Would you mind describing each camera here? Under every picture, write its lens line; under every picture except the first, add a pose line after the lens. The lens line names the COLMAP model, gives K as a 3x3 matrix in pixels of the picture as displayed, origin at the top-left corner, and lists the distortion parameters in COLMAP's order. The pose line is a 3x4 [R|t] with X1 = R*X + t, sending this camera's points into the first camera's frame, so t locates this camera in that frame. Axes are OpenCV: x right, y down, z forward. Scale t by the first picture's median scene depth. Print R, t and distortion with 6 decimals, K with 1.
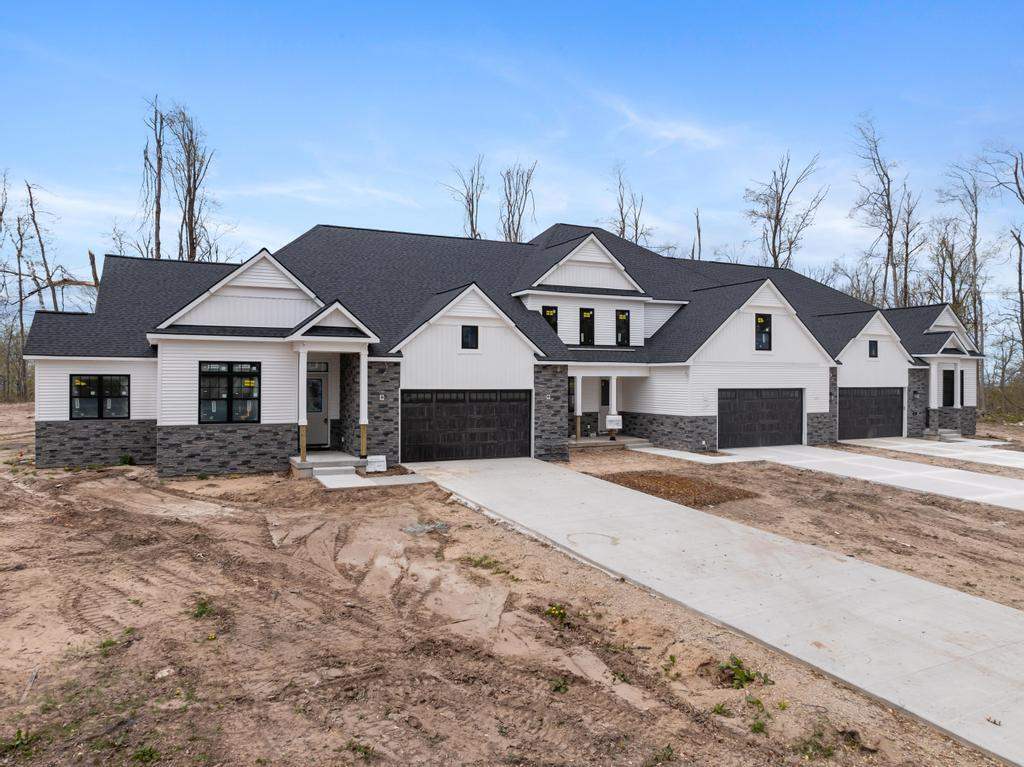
lens RADIAL K [[724.3, 0, 518.0], [0, 724.3, 382.1], [0, 0, 1]] dist [-0.029504, -0.000291]
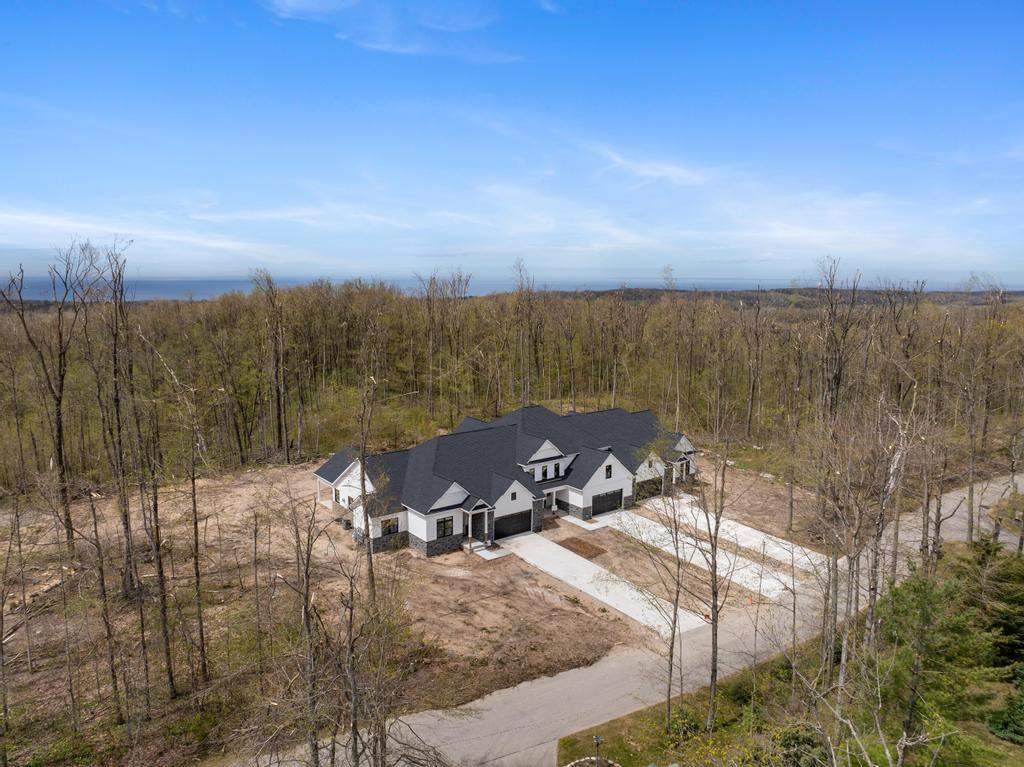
lens RADIAL K [[724.3, 0, 510.2], [0, 724.3, 382.6], [0, 0, 1]] dist [-0.029504, -0.000291]
pose [[0.980570, -0.029953, 0.193870, -0.613621], [0.001366, 0.989292, 0.145941, -0.915128], [-0.196166, -0.142840, 0.970111, -1.724064]]
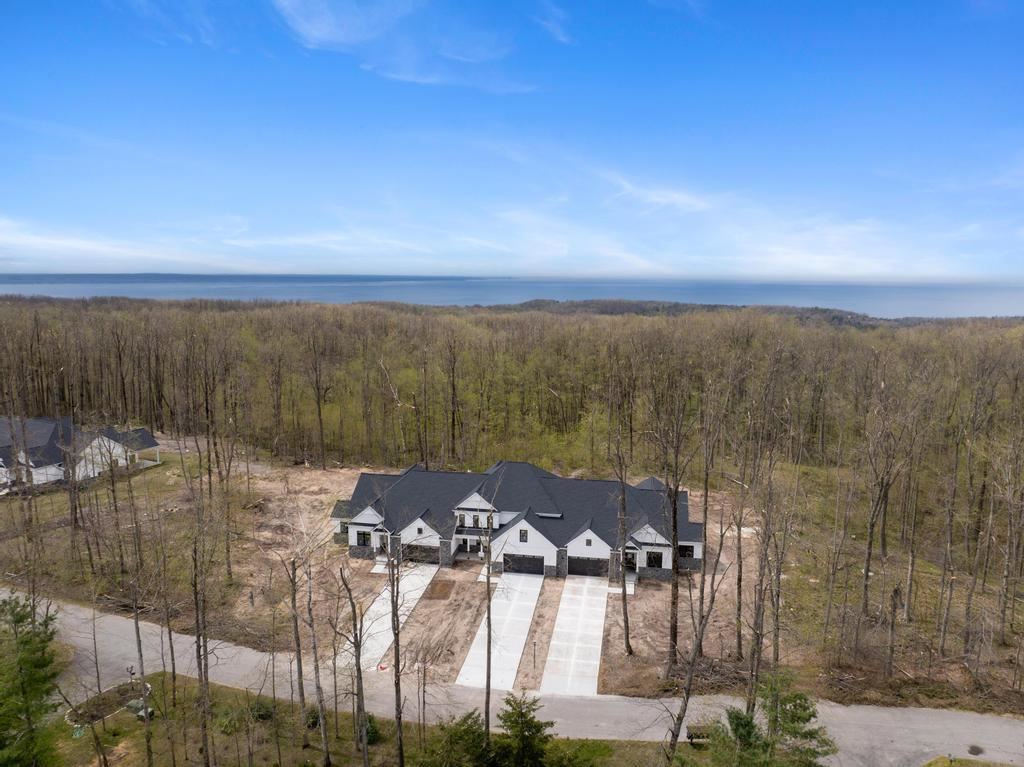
lens RADIAL K [[724.3, 0, 512.7], [0, 724.3, 384.5], [0, 0, 1]] dist [-0.029504, -0.000291]
pose [[0.810935, 0.092524, -0.577775, 2.189516], [-0.009869, 0.989441, 0.144597, -1.238693], [0.585053, -0.111556, 0.803286, -1.440725]]
